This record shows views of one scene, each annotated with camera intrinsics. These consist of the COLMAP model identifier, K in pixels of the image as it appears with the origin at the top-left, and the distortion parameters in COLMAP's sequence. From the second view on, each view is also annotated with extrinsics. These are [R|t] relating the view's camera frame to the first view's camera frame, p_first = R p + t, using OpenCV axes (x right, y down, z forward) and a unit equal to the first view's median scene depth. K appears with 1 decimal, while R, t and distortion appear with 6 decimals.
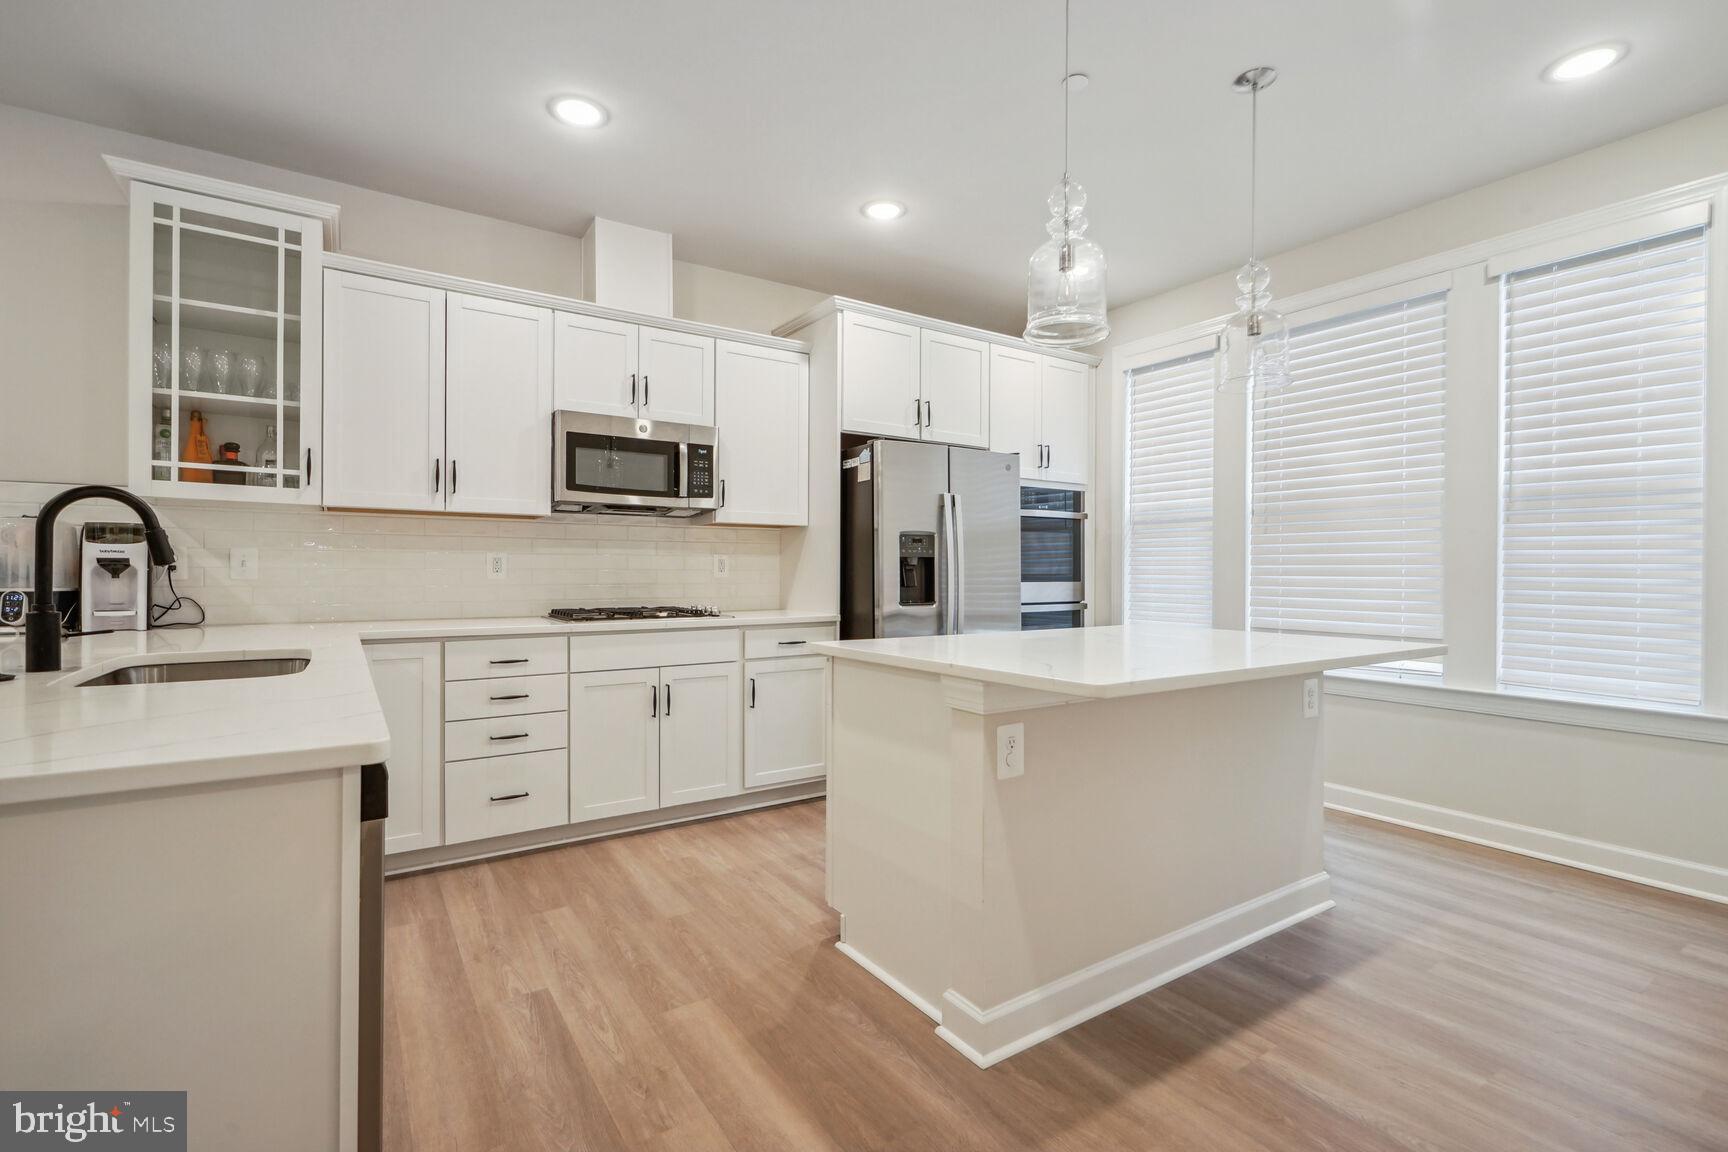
lens RADIAL K [[789.4, 0, 872.3], [0, 789.4, 573.6], [0, 0, 1]] dist [-0.003864, 0.004820]
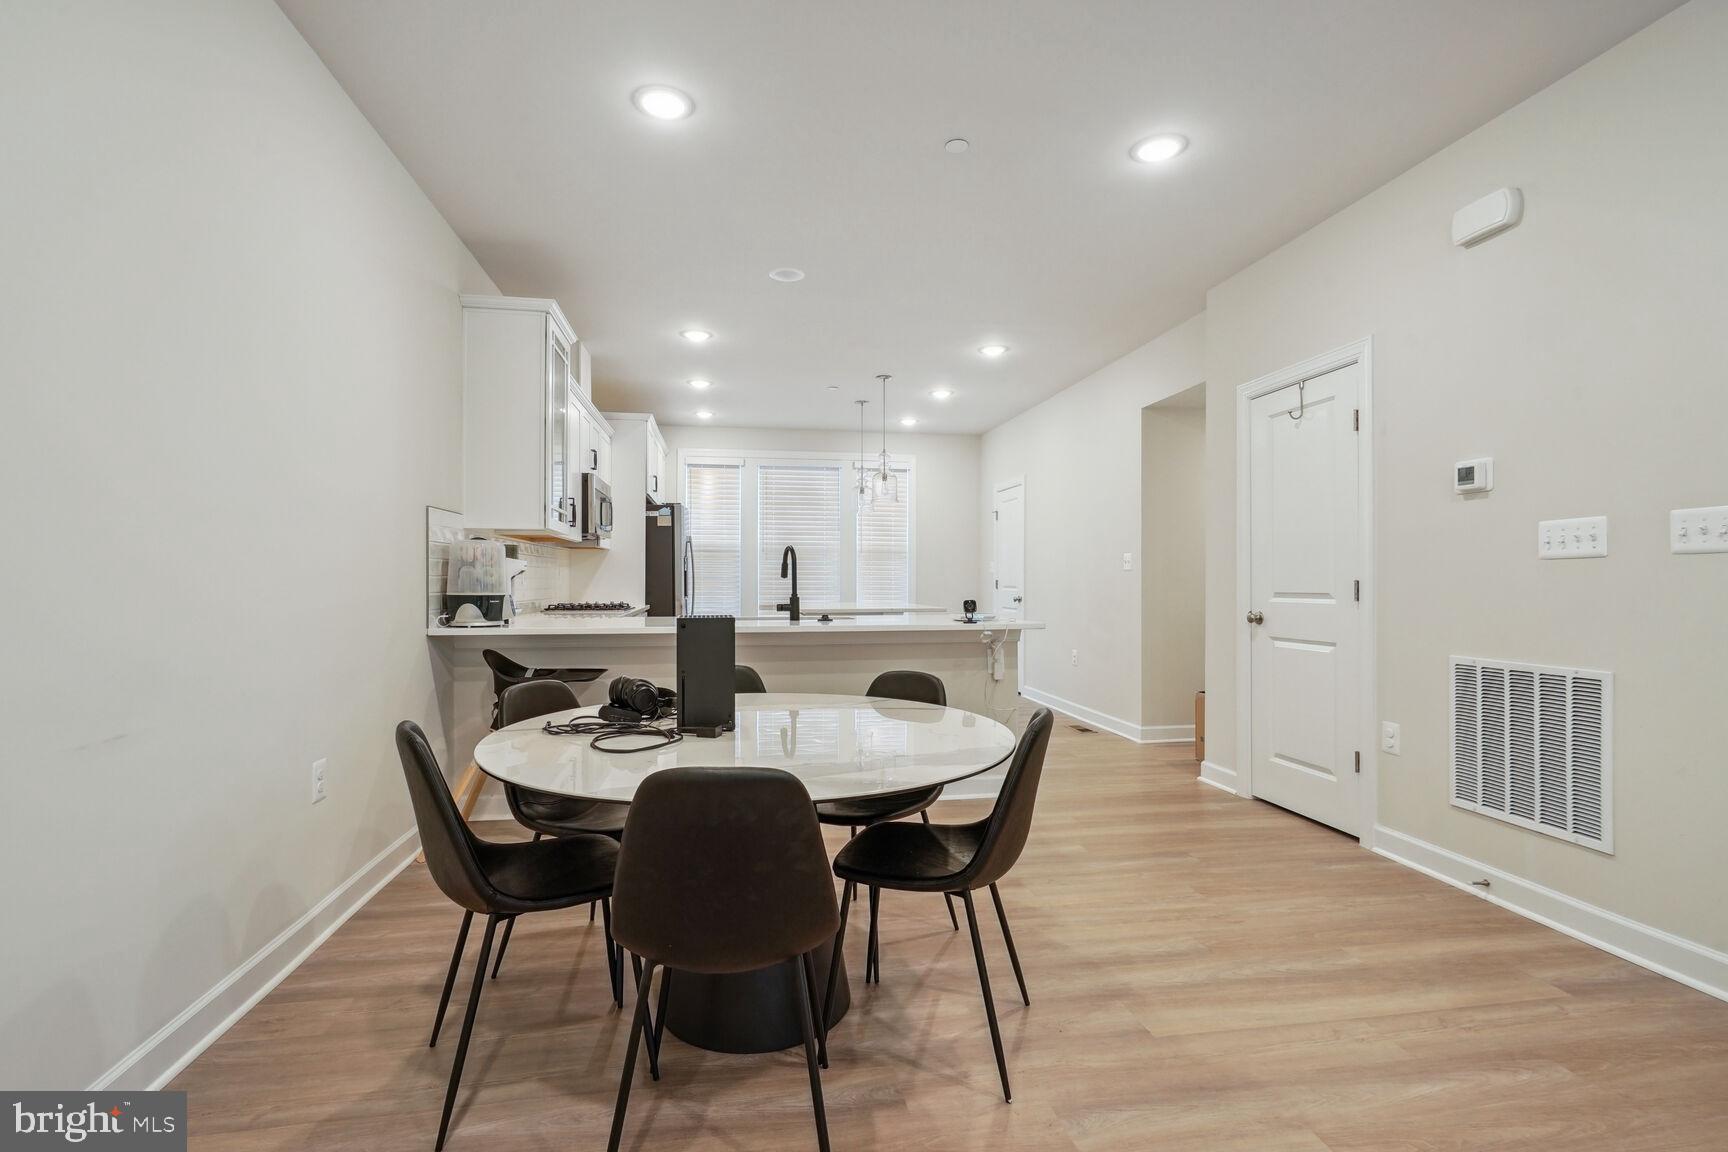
lens RADIAL K [[789.4, 0, 850.2], [0, 789.4, 579.3], [0, 0, 1]] dist [-0.003864, 0.004820]
pose [[0.421488, -0.000023, 0.906834, -1.650222], [-0.000492, 1.000000, 0.000254, -0.003860], [-0.906834, -0.000553, 0.421487, -0.101991]]
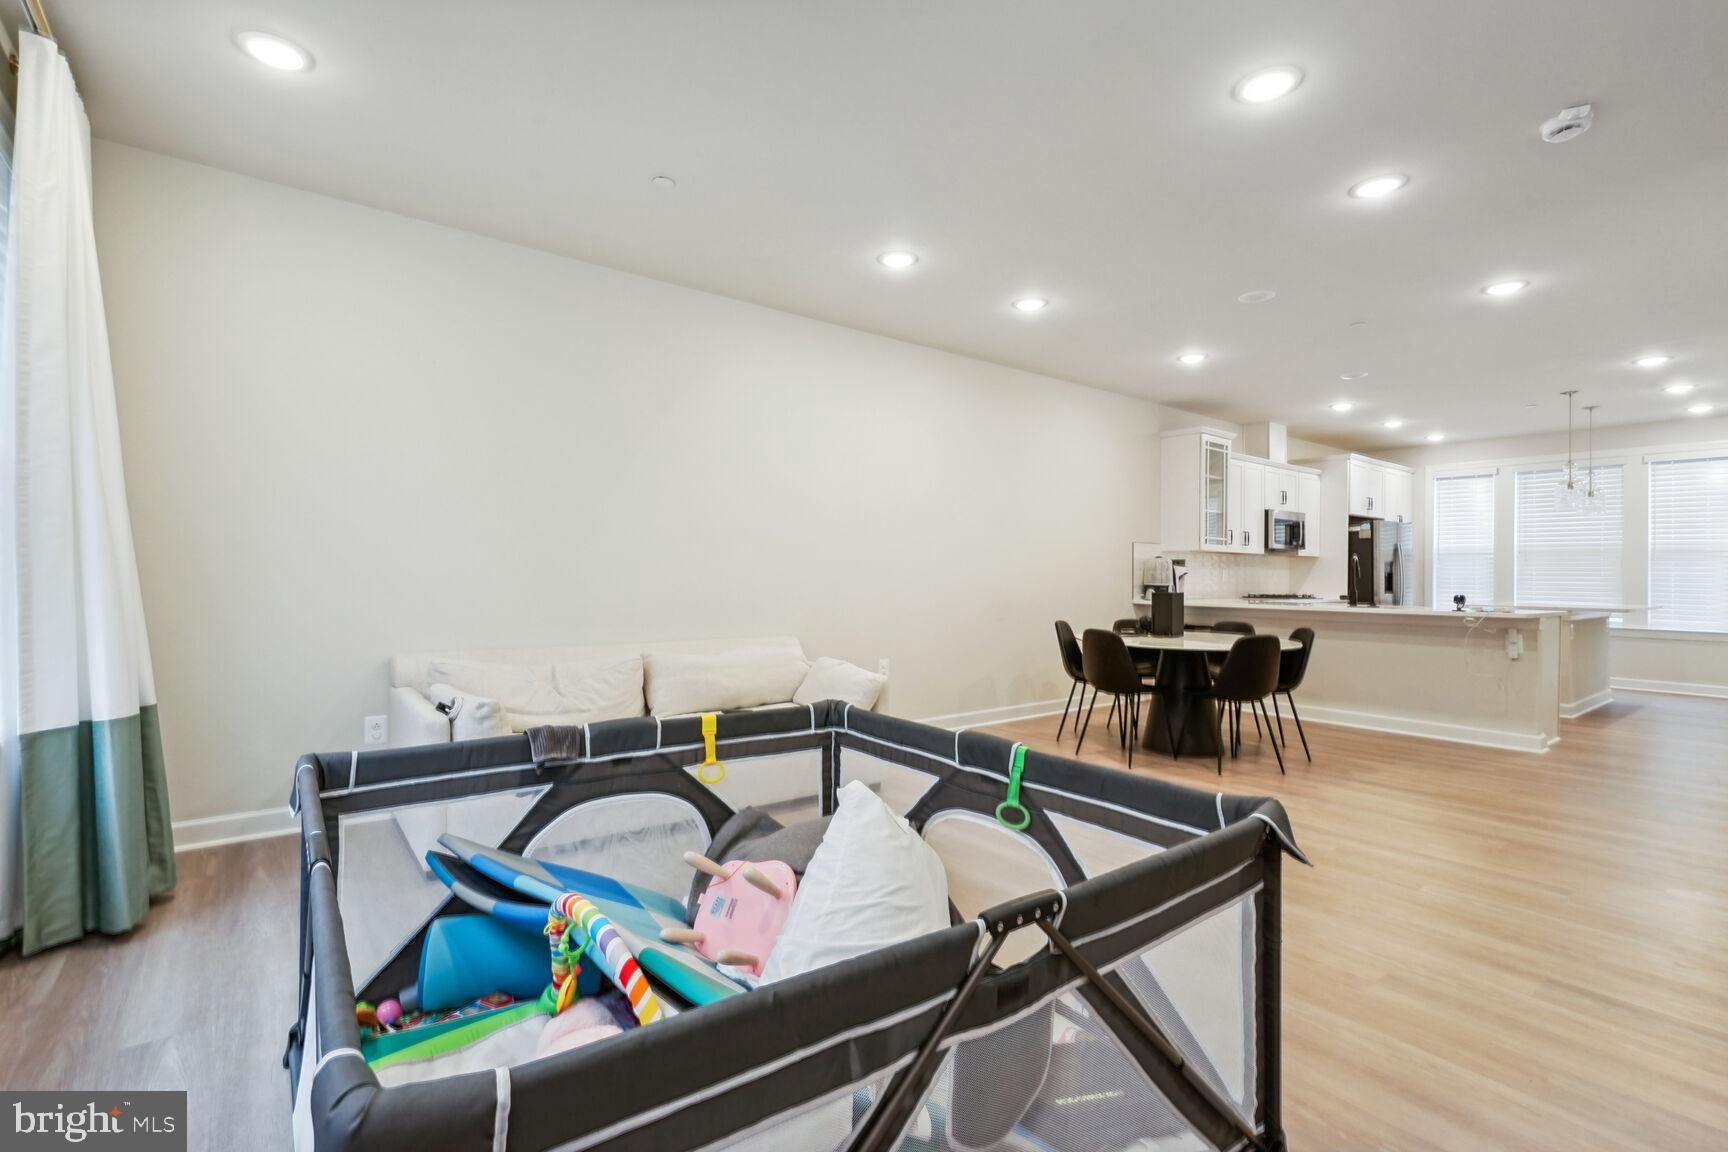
lens RADIAL K [[789.4, 0, 872.4], [0, 789.4, 576.1], [0, 0, 1]] dist [-0.003864, 0.004820]
pose [[0.997646, 0.007582, 0.068152, -1.832156], [-0.007723, 0.999969, 0.001800, -0.004460], [-0.068136, -0.002322, 0.997673, -1.326854]]
